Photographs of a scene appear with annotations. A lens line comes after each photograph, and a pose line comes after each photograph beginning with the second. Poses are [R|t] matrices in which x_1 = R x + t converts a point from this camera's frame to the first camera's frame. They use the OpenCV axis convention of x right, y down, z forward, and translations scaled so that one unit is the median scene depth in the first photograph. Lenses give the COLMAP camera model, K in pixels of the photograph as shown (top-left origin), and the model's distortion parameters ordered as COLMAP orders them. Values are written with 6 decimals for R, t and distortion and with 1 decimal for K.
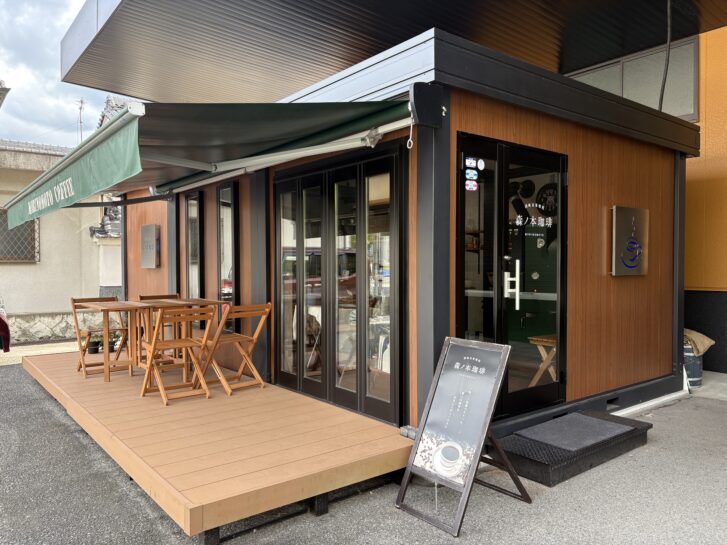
lens RADIAL K [[545.9, 0, 363.5], [0, 545.9, 272.5], [0, 0, 1]] dist [0.019929, -0.001509]
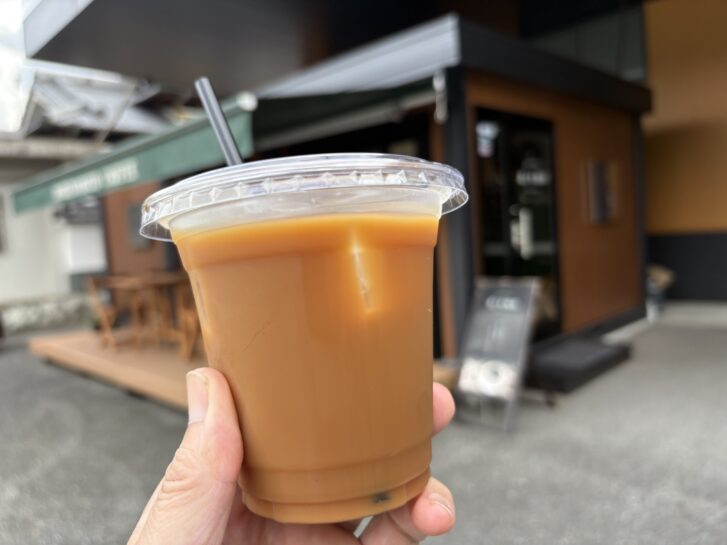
lens RADIAL K [[571.0, 0, 363.5], [0, 571.0, 272.5], [0, 0, 1]] dist [-0.005206, -0.002248]
pose [[0.991450, -0.073429, 0.107870, -0.194914], [0.067452, 0.996032, 0.058053, 0.008830], [-0.111704, -0.050280, 0.992469, -0.169800]]
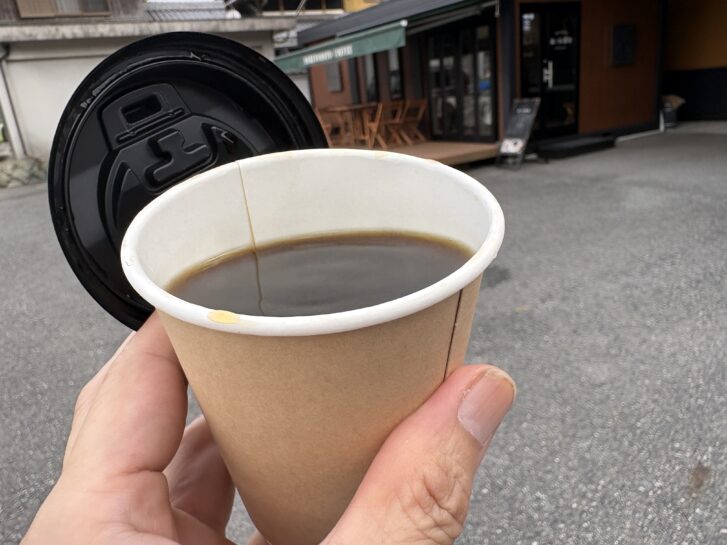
lens RADIAL K [[573.7, 0, 363.5], [0, 573.7, 272.5], [0, 0, 1]] dist [0.007116, 0.003276]
pose [[0.985512, -0.045205, -0.163470, -0.106059], [0.091417, 0.953416, 0.287473, 0.046666], [0.142860, -0.298252, 0.943736, -1.461032]]
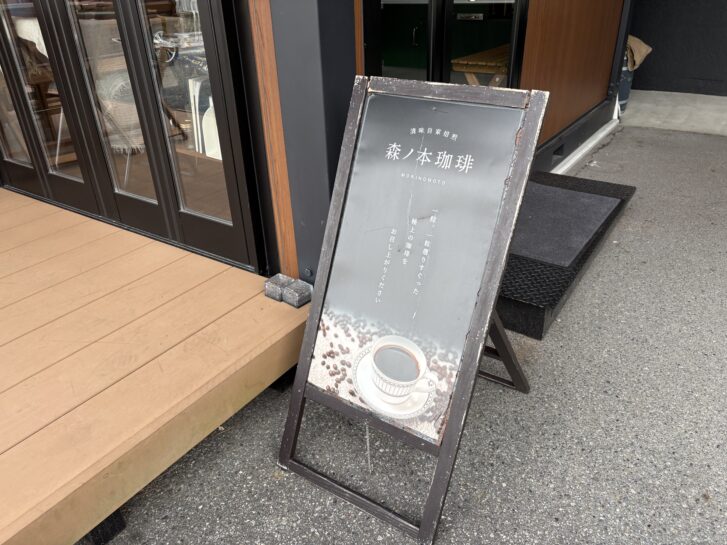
lens RADIAL K [[545.9, 0, 363.5], [0, 545.9, 272.5], [0, 0, 1]] dist [0.019929, -0.001509]
pose [[0.953291, -0.163144, 0.254205, 0.028350], [0.026263, 0.883171, 0.468315, 0.050520], [-0.300910, -0.439764, 0.846204, 0.523205]]
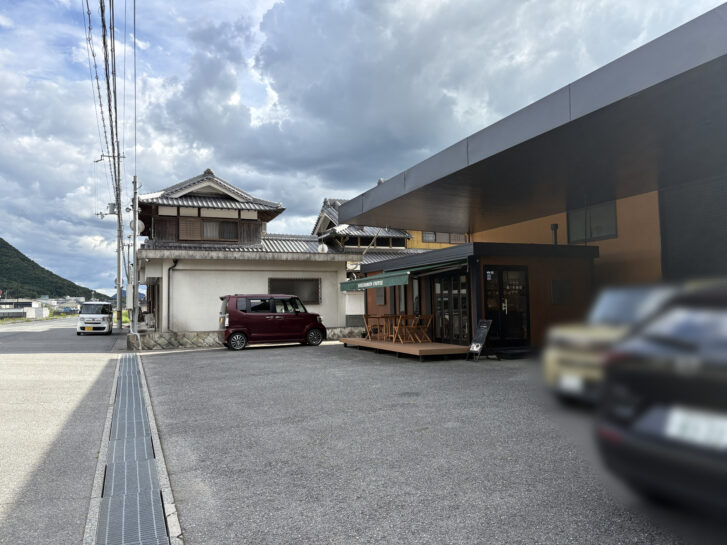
lens RADIAL K [[545.9, 0, 363.5], [0, 545.9, 272.5], [0, 0, 1]] dist [0.019929, -0.001509]
pose [[0.962620, -0.027399, -0.269465, 0.357547], [0.007202, 0.997108, -0.075656, 0.061088], [0.270758, 0.070887, 0.960034, -2.552798]]
